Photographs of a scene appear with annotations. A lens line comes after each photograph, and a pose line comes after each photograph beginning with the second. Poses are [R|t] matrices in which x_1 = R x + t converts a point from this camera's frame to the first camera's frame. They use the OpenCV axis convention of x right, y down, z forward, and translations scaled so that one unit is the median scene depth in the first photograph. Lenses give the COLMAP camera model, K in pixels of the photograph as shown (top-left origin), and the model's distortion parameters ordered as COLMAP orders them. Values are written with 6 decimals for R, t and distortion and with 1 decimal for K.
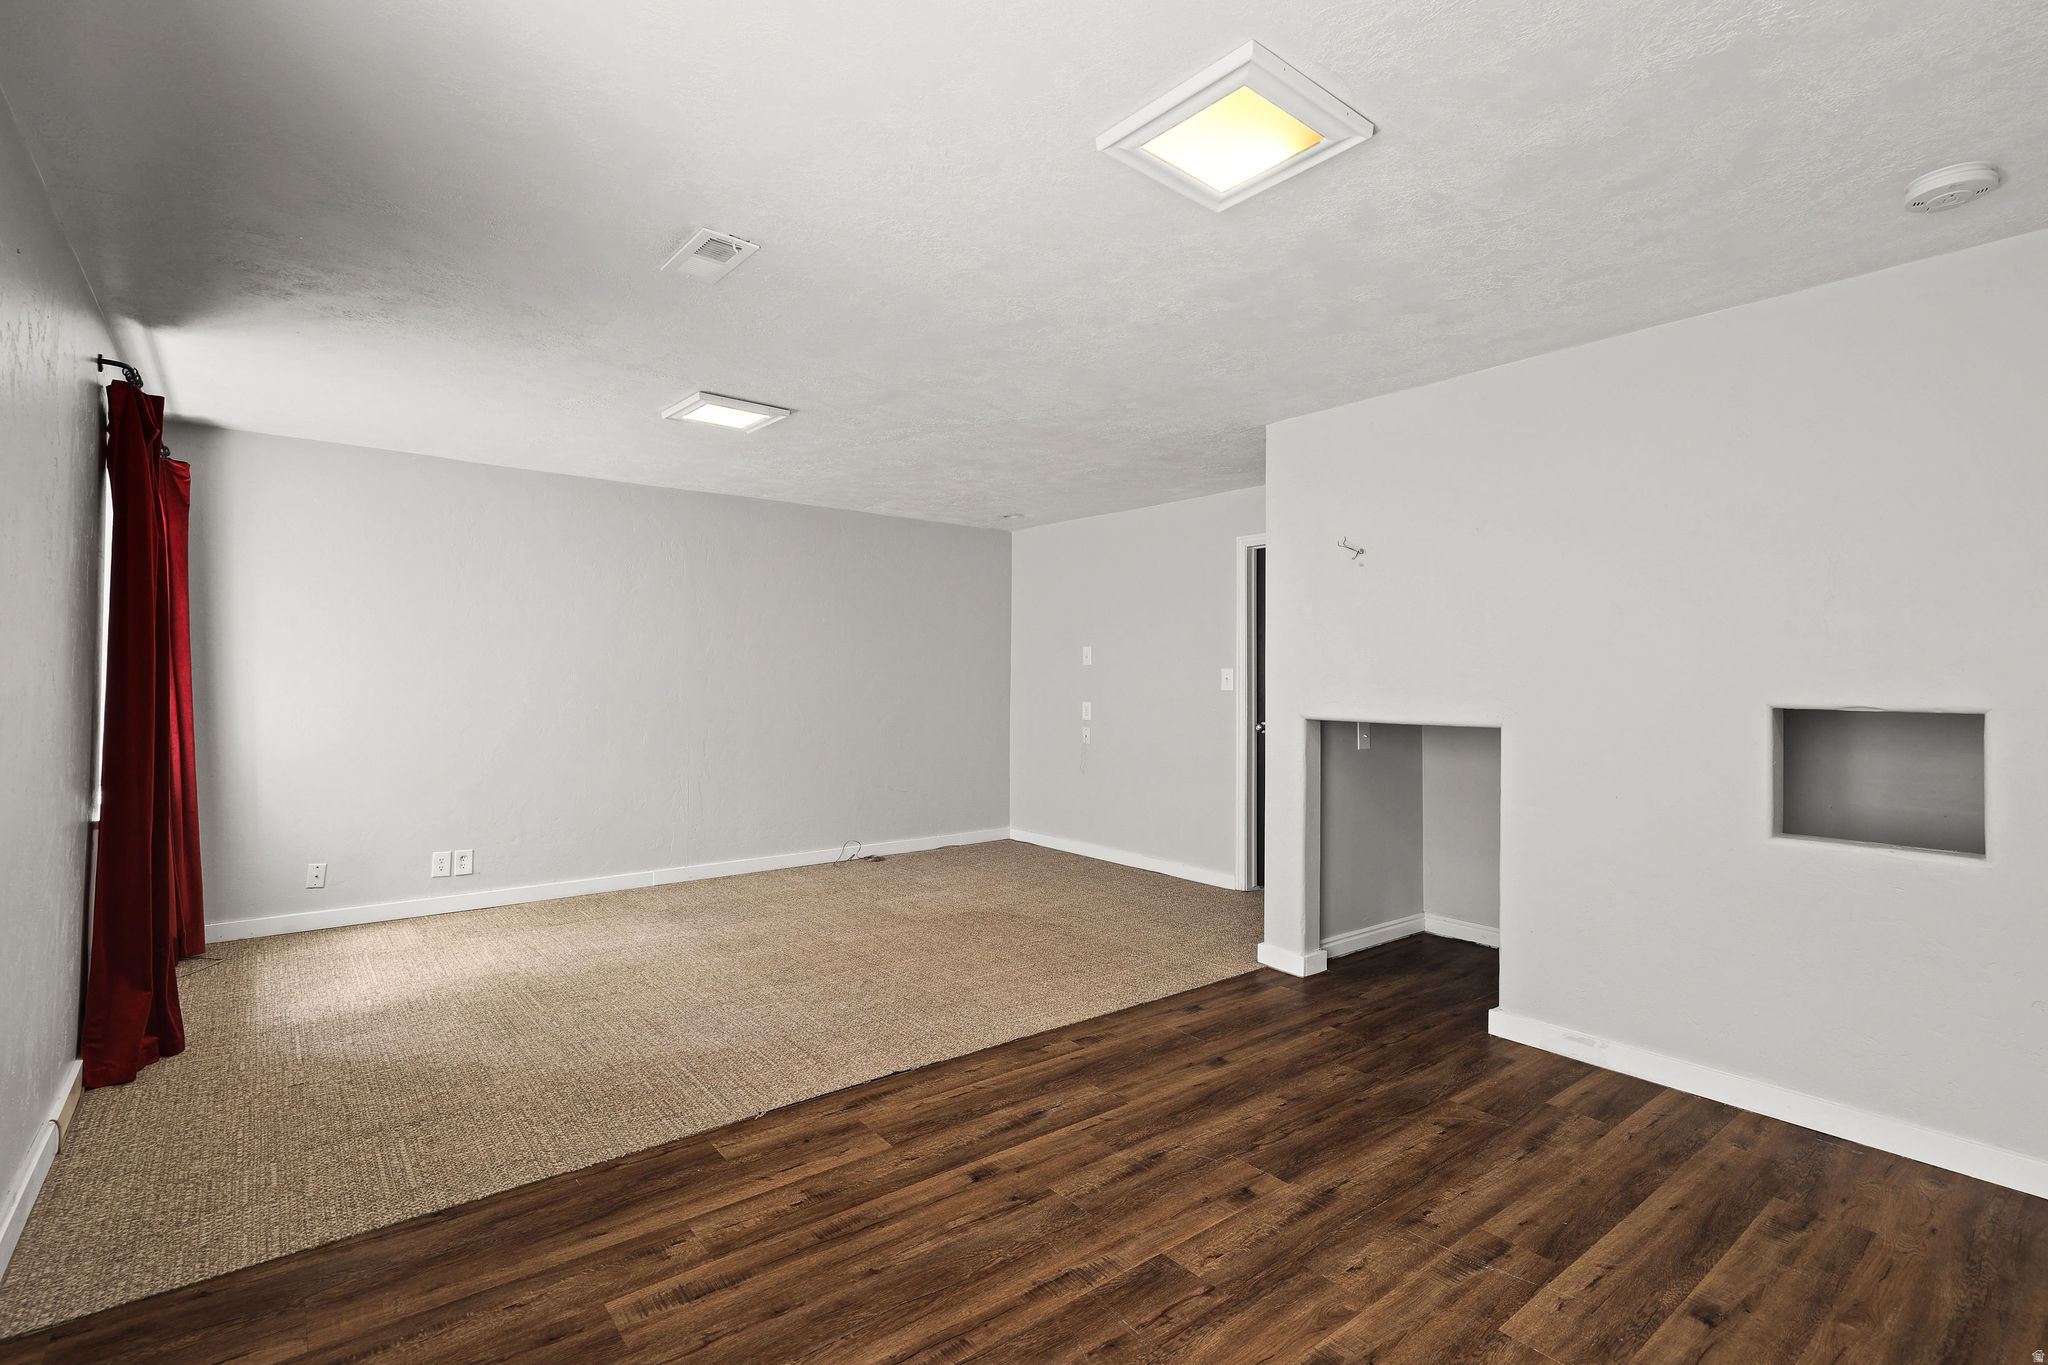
lens RADIAL K [[949.6, 0, 1019.3], [0, 949.6, 673.9], [0, 0, 1]] dist [0.009039, -0.002085]
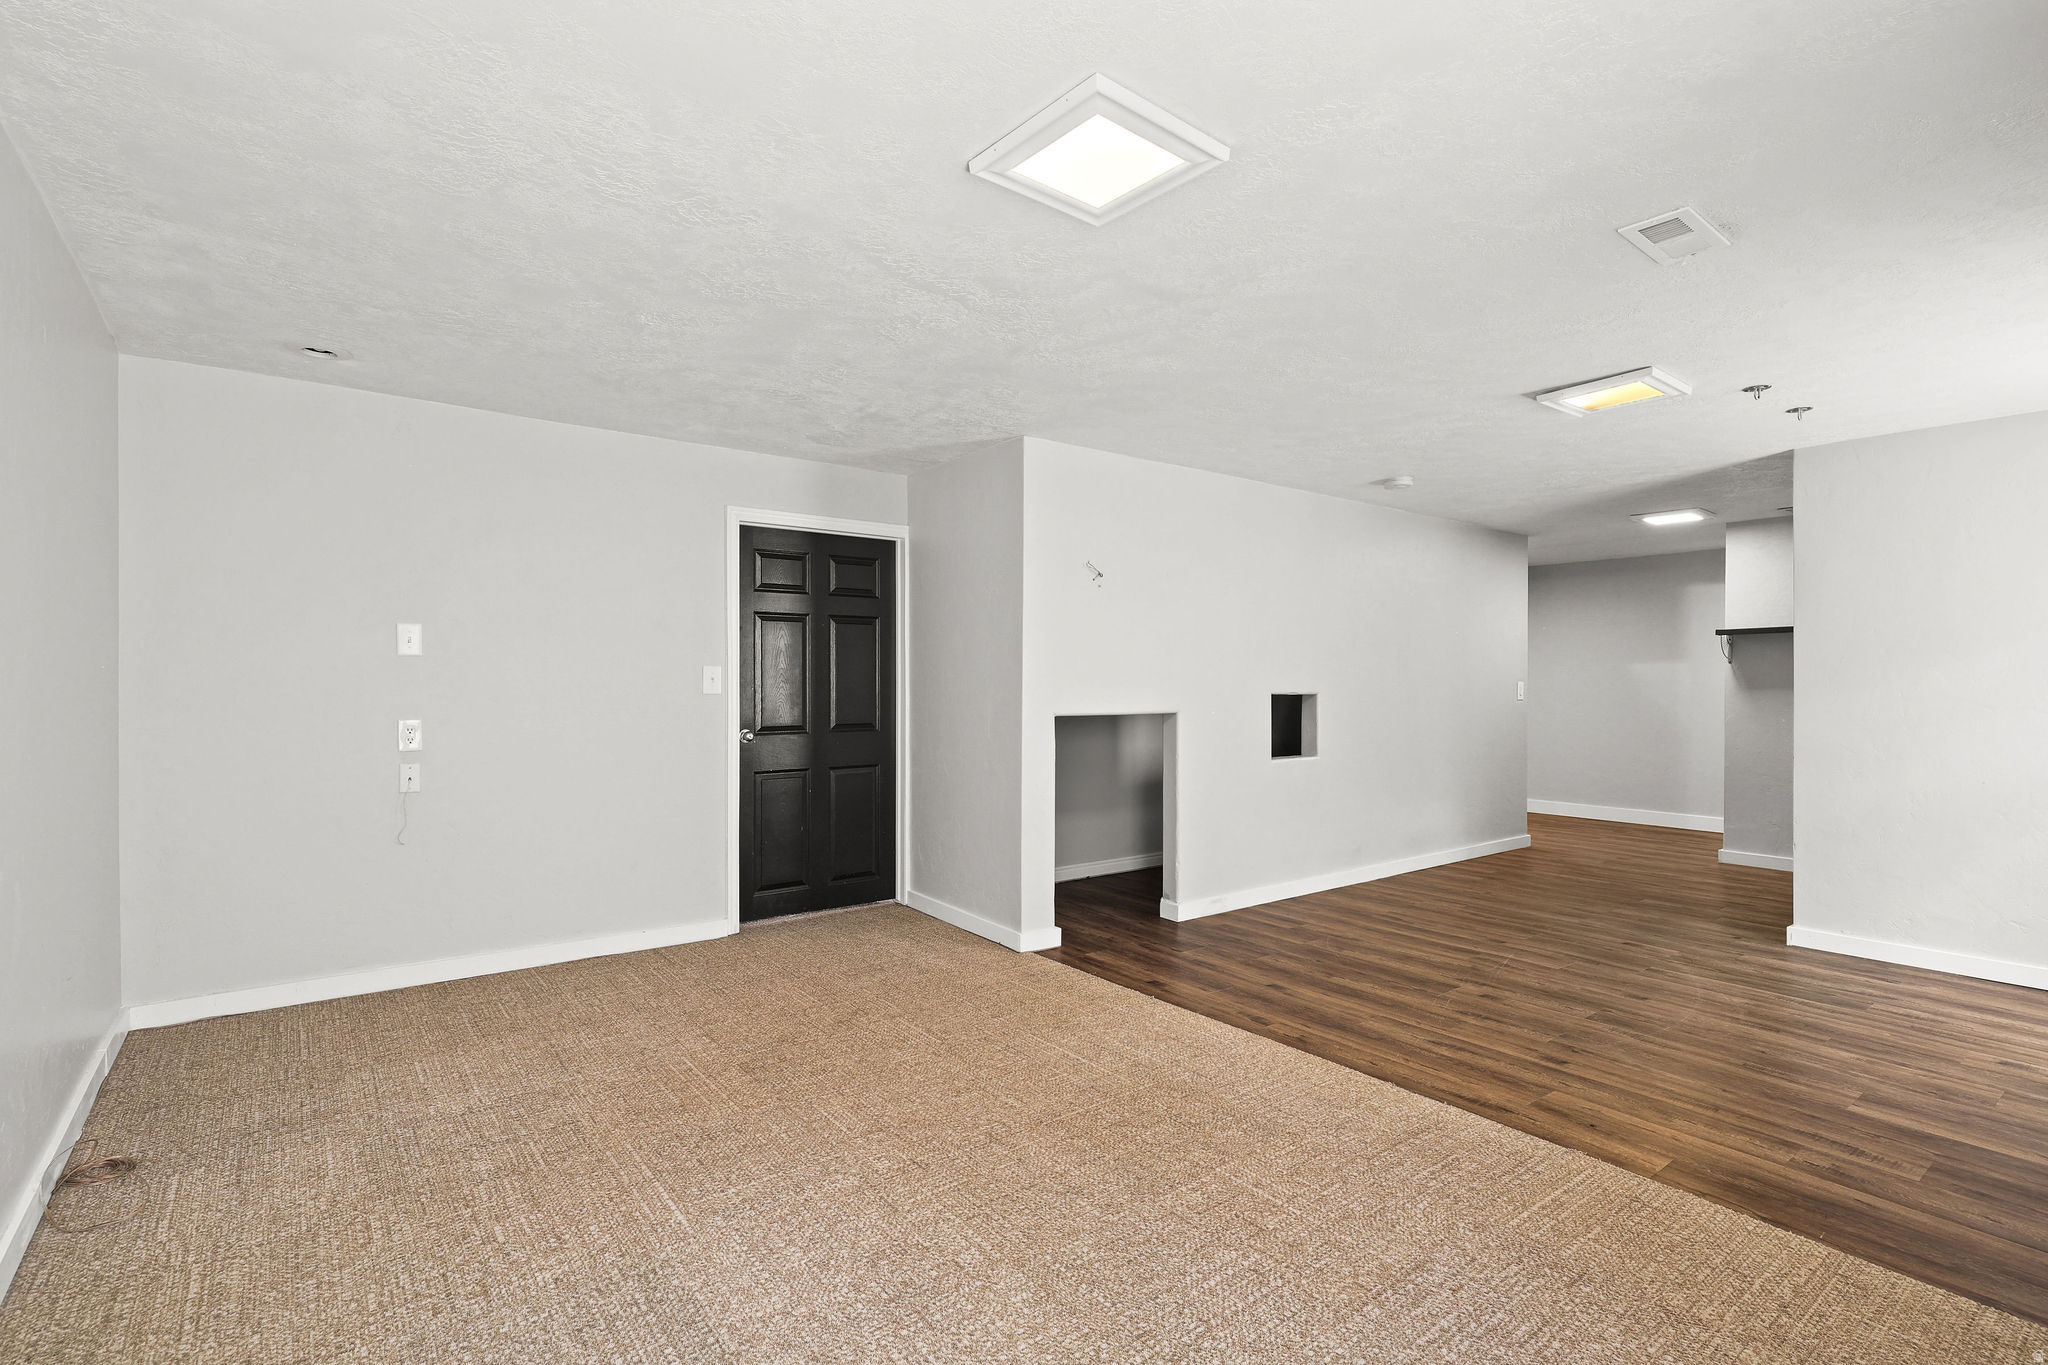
lens RADIAL K [[949.6, 0, 1009.6], [0, 949.6, 682.2], [0, 0, 1]] dist [0.009039, -0.002085]
pose [[0.025157, -0.006863, 0.999660, -1.247262], [-0.006877, 0.999952, 0.007038, 0.001346], [-0.999660, -0.007052, 0.025108, 1.572662]]
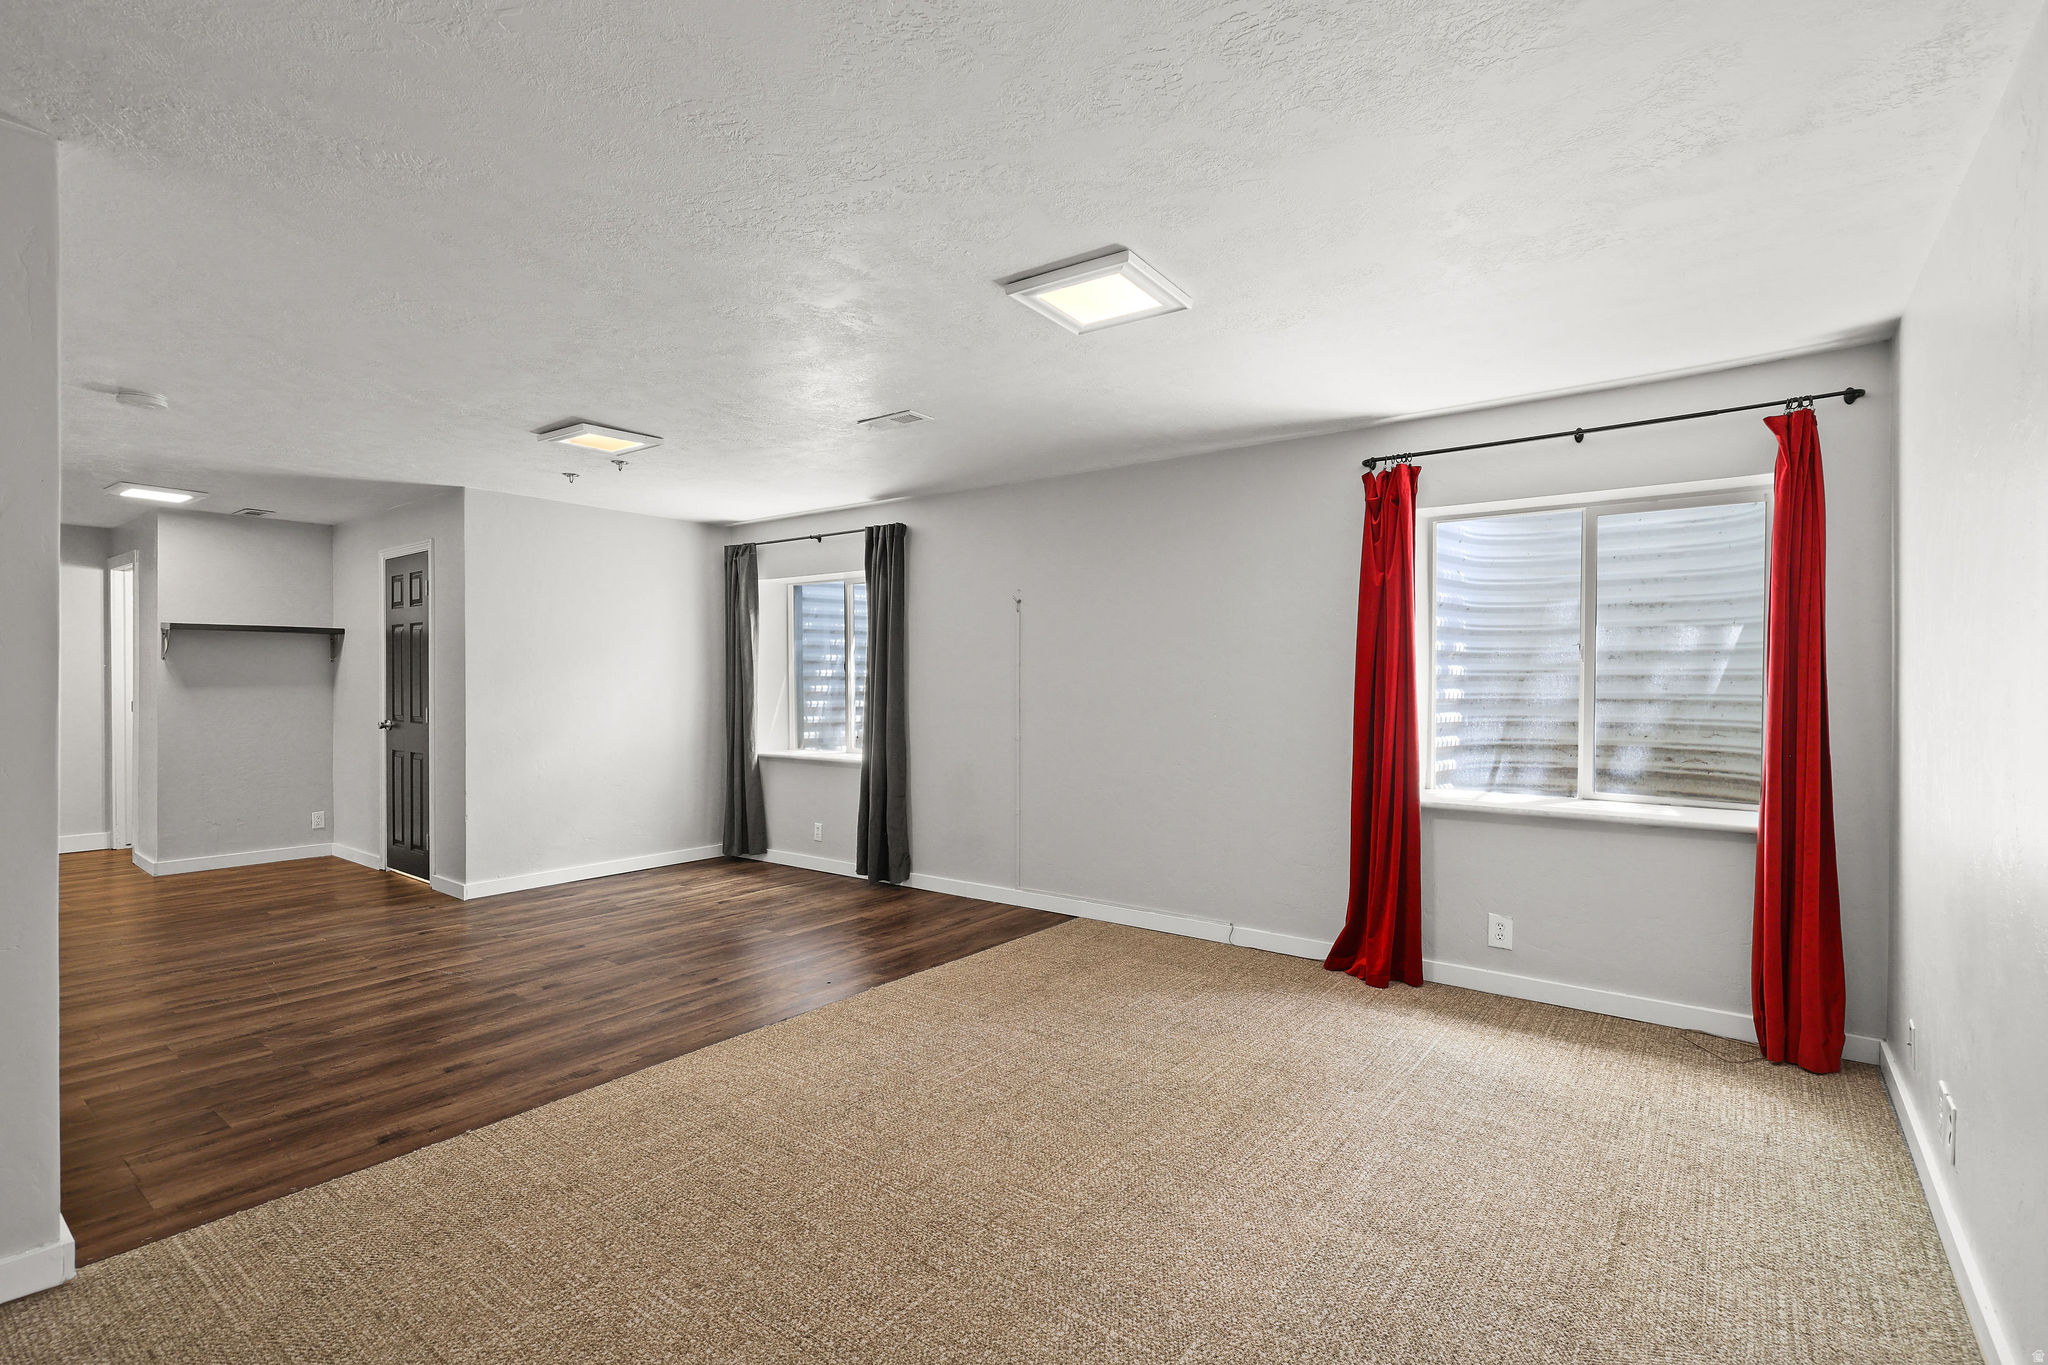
lens RADIAL K [[949.6, 0, 1012.1], [0, 949.6, 691.1], [0, 0, 1]] dist [0.009039, -0.002085]
pose [[-0.971158, -0.007805, -0.238308, -0.136842], [-0.008904, 0.999954, 0.003538, 0.007018], [0.238269, 0.005557, -0.971183, 2.502928]]
